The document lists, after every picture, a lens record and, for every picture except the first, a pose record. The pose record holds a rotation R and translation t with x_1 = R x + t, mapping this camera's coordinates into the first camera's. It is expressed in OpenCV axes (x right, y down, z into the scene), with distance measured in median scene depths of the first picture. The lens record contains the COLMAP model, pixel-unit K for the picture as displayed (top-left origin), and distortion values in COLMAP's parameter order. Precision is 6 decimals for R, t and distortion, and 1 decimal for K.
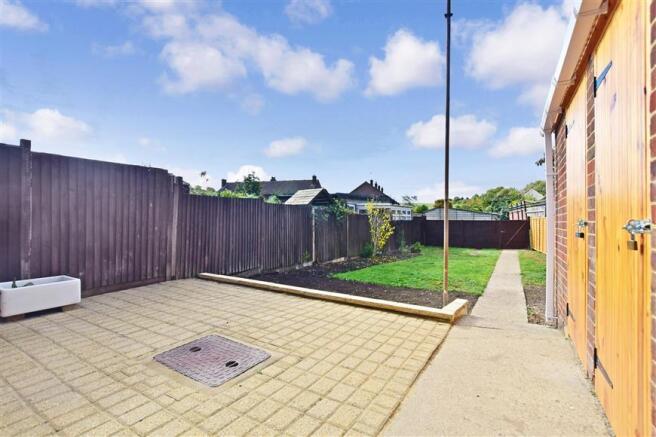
lens RADIAL K [[318.8, 0, 328.0], [0, 318.8, 218.5], [0, 0, 1]] dist [0.000434, 0.000020]
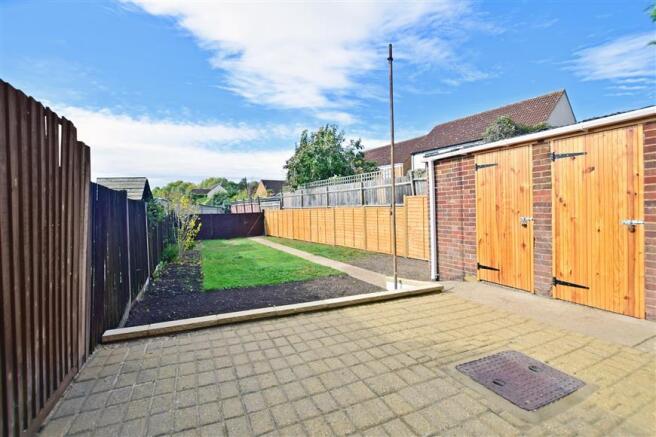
lens RADIAL K [[299.3, 0, 328.0], [0, 299.3, 218.5], [0, 0, 1]] dist [-0.026382, -0.000105]
pose [[0.546062, -0.036832, 0.836935, -0.220862], [0.012265, 0.999277, 0.035975, -0.010165], [-0.837655, -0.009380, 0.546119, 0.162408]]
